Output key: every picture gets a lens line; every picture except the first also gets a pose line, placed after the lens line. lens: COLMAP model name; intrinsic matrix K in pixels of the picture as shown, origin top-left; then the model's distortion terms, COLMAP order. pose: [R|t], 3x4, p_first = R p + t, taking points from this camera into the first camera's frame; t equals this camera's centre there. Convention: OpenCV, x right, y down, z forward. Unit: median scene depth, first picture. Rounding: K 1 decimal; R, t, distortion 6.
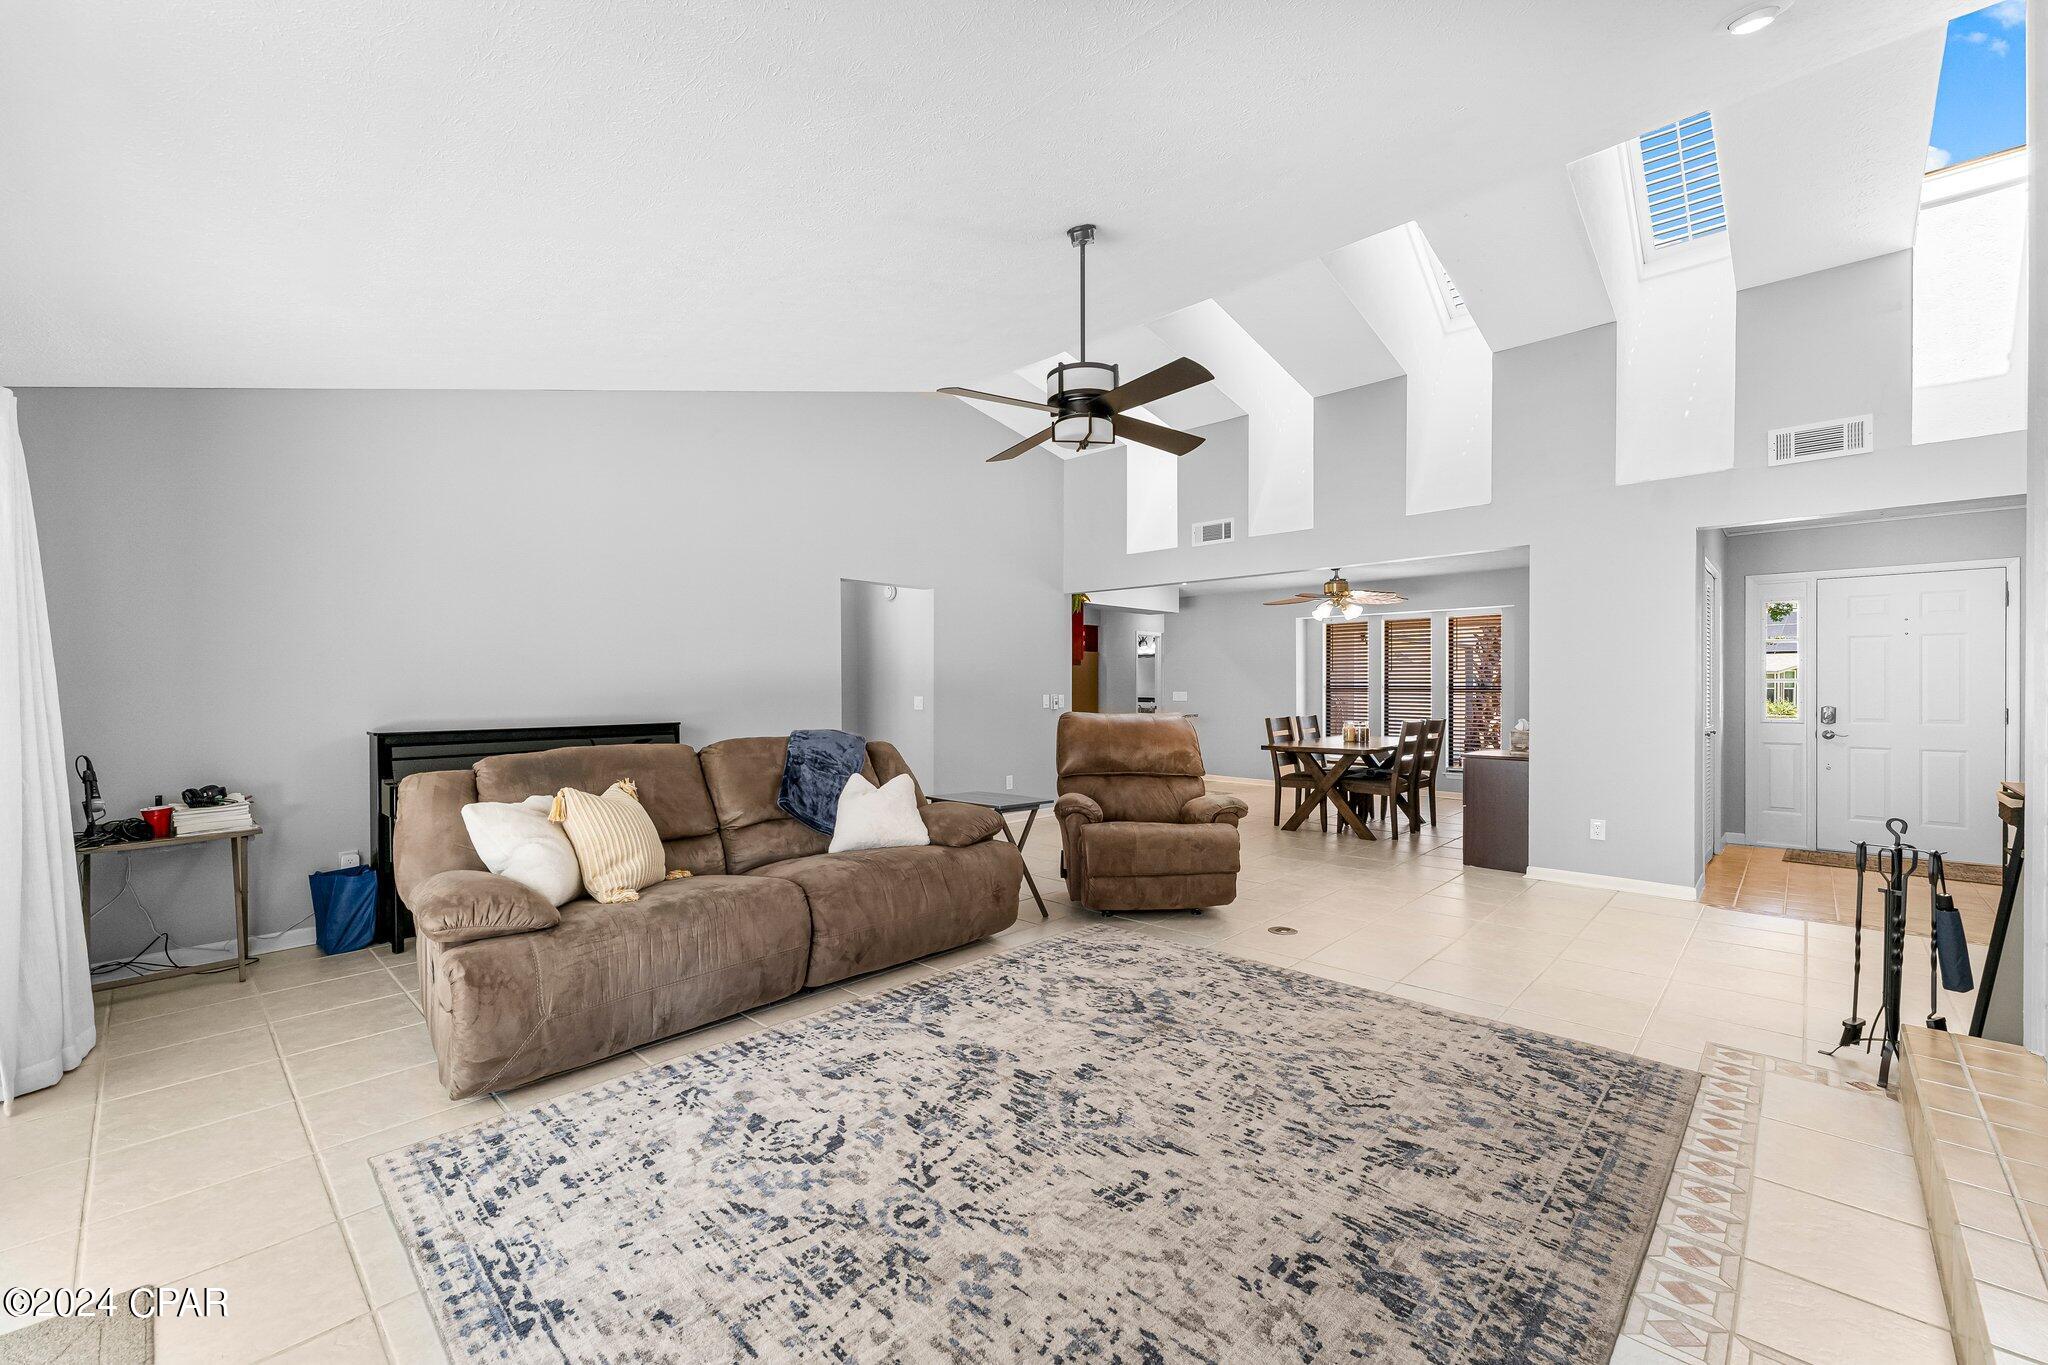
lens RADIAL K [[825.2, 0, 1020.2], [0, 825.2, 684.4], [0, 0, 1]] dist [0.001691, 0.000776]
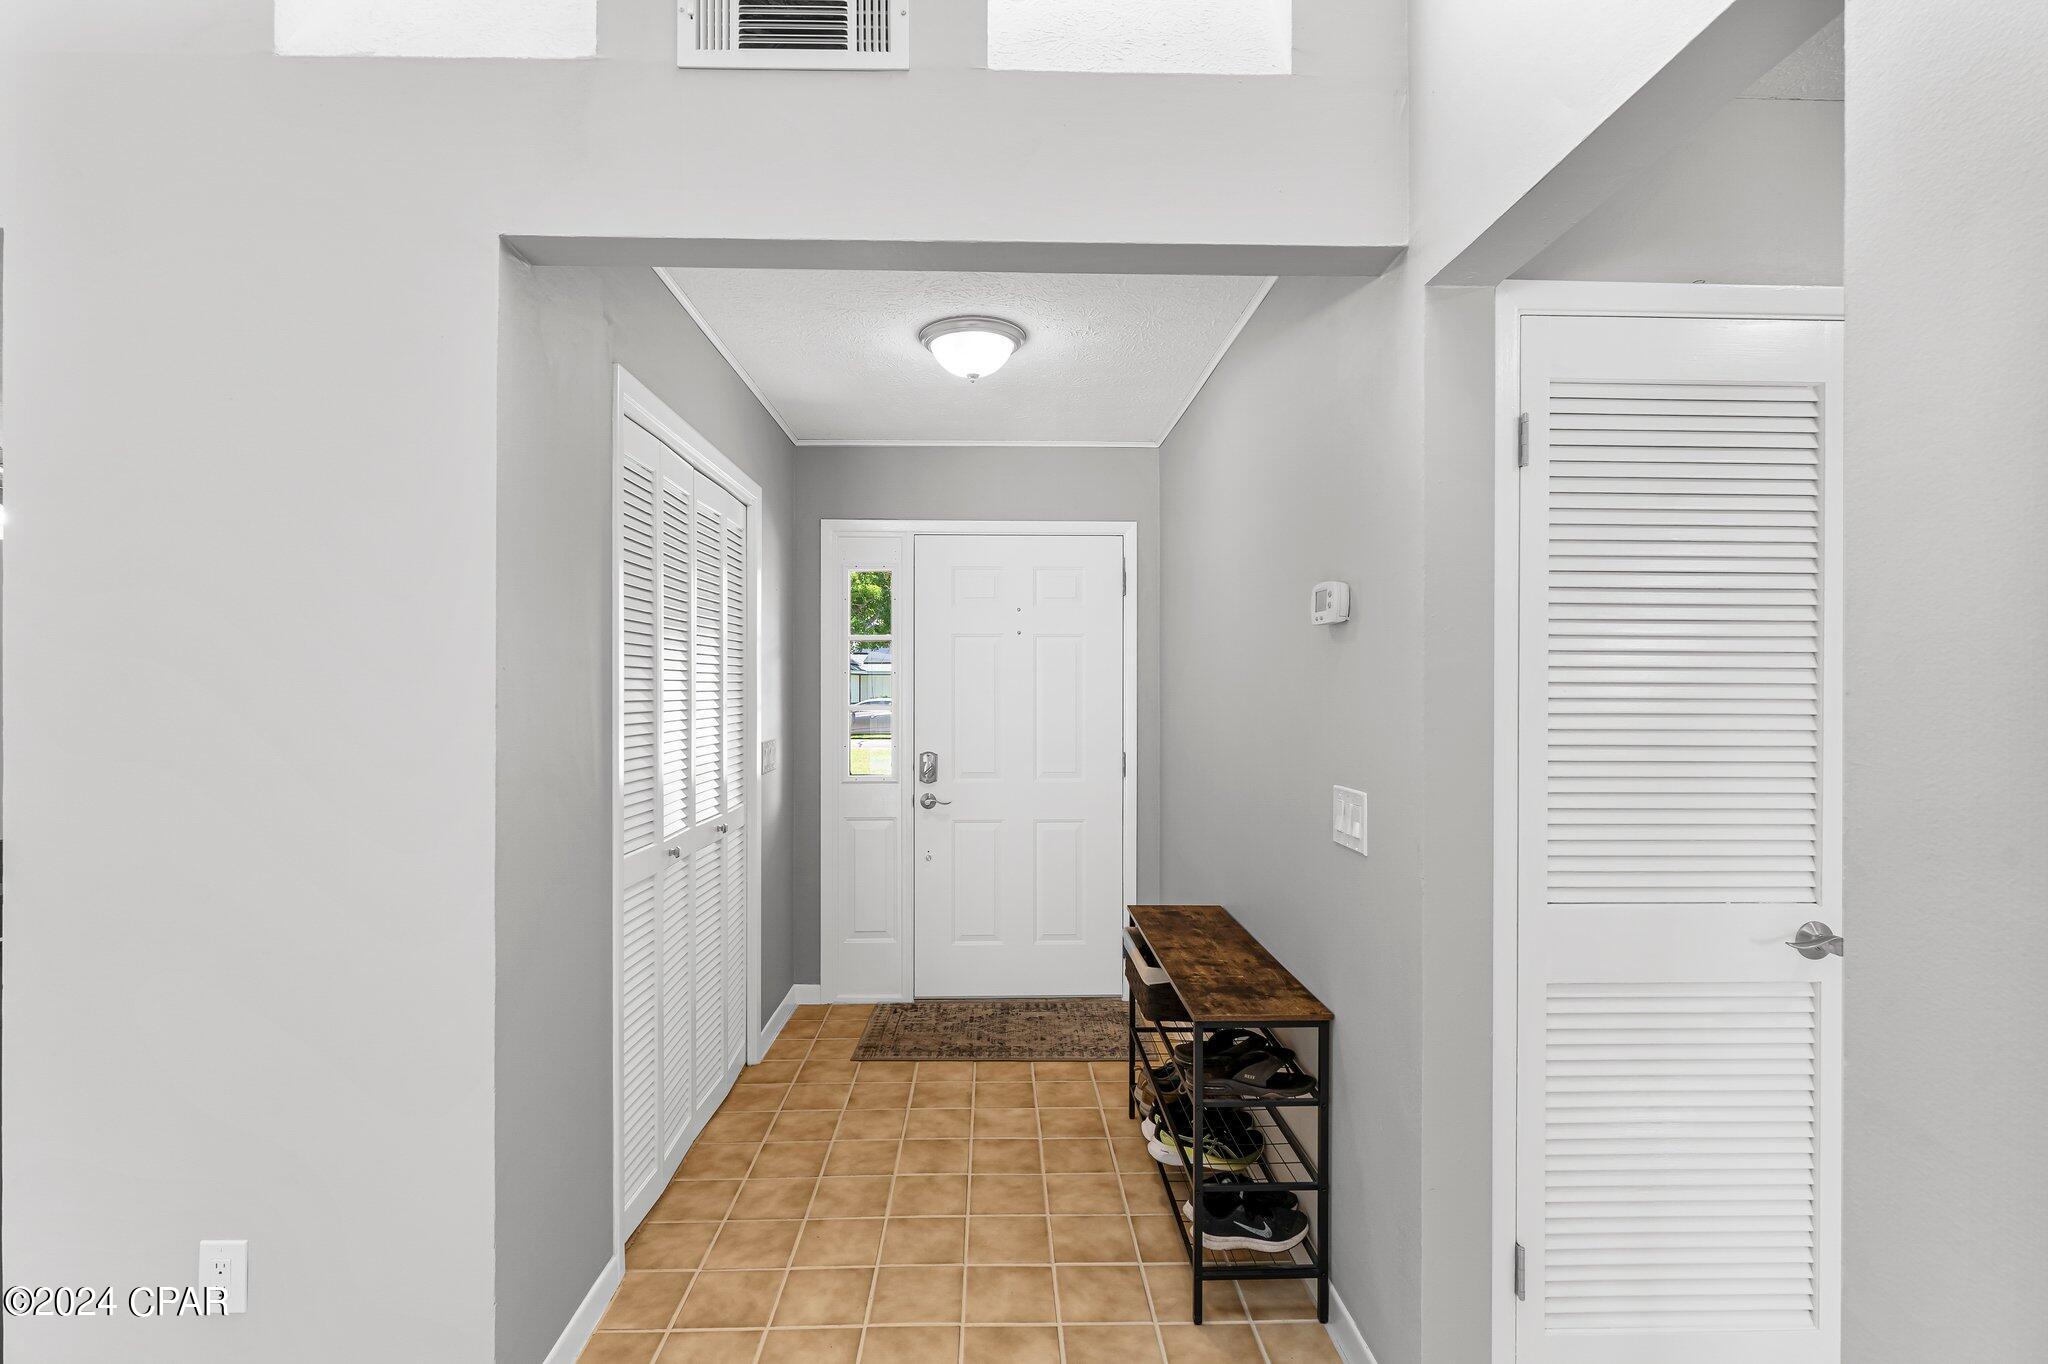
lens RADIAL K [[976.2, 0, 1018.5], [0, 976.2, 690.6], [0, 0, 1]] dist [-0.000166, 0.001396]
pose [[0.704168, -0.001889, 0.710031, 1.336488], [-0.001188, 0.999992, 0.003838, -0.050284], [-0.710032, -0.003546, 0.704160, 1.178606]]
